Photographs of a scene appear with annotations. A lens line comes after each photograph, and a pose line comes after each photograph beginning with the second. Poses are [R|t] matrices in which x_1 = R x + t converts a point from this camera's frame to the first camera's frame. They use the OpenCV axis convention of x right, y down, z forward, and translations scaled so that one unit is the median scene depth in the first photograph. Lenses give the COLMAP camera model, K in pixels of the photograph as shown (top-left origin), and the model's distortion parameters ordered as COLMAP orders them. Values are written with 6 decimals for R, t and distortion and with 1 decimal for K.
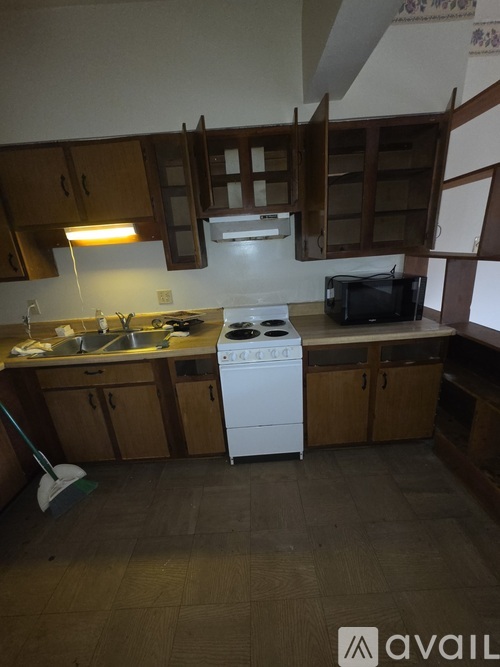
lens RADIAL K [[268.4, 0, 247.5], [0, 268.4, 329.9], [0, 0, 1]] dist [-0.001735, -0.000441]
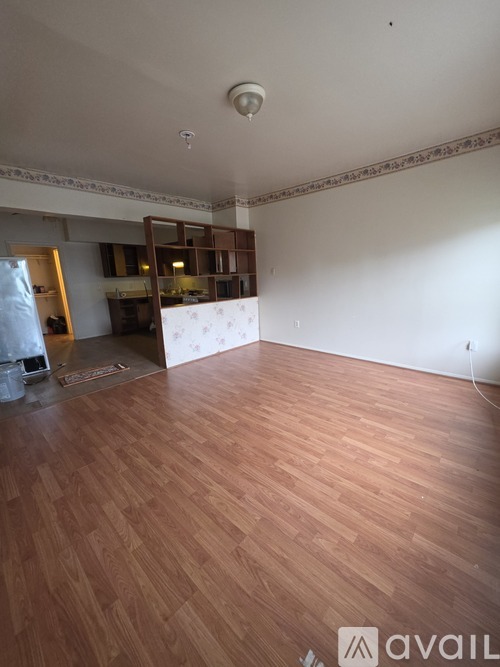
lens RADIAL K [[268.4, 0, 252.8], [0, 268.4, 333.2], [0, 0, 1]] dist [-0.001735, -0.000441]
pose [[0.738353, 0.196993, -0.645003, 2.829183], [-0.224442, 0.973648, 0.040440, 0.178436], [0.635973, 0.114907, 0.763109, -1.059565]]
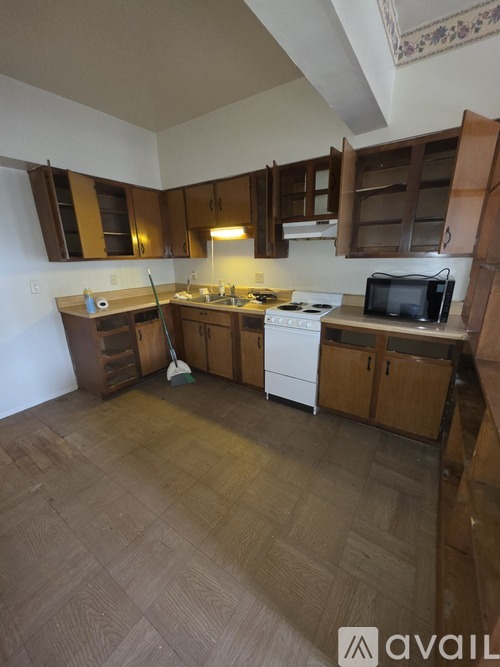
lens RADIAL K [[268.4, 0, 252.9], [0, 268.4, 332.1], [0, 0, 1]] dist [-0.001735, -0.000441]
pose [[0.817602, 0.216466, -0.533544, 0.607255], [-0.209526, 0.974962, 0.074479, 0.076069], [0.536307, 0.050897, 0.842487, -0.265529]]
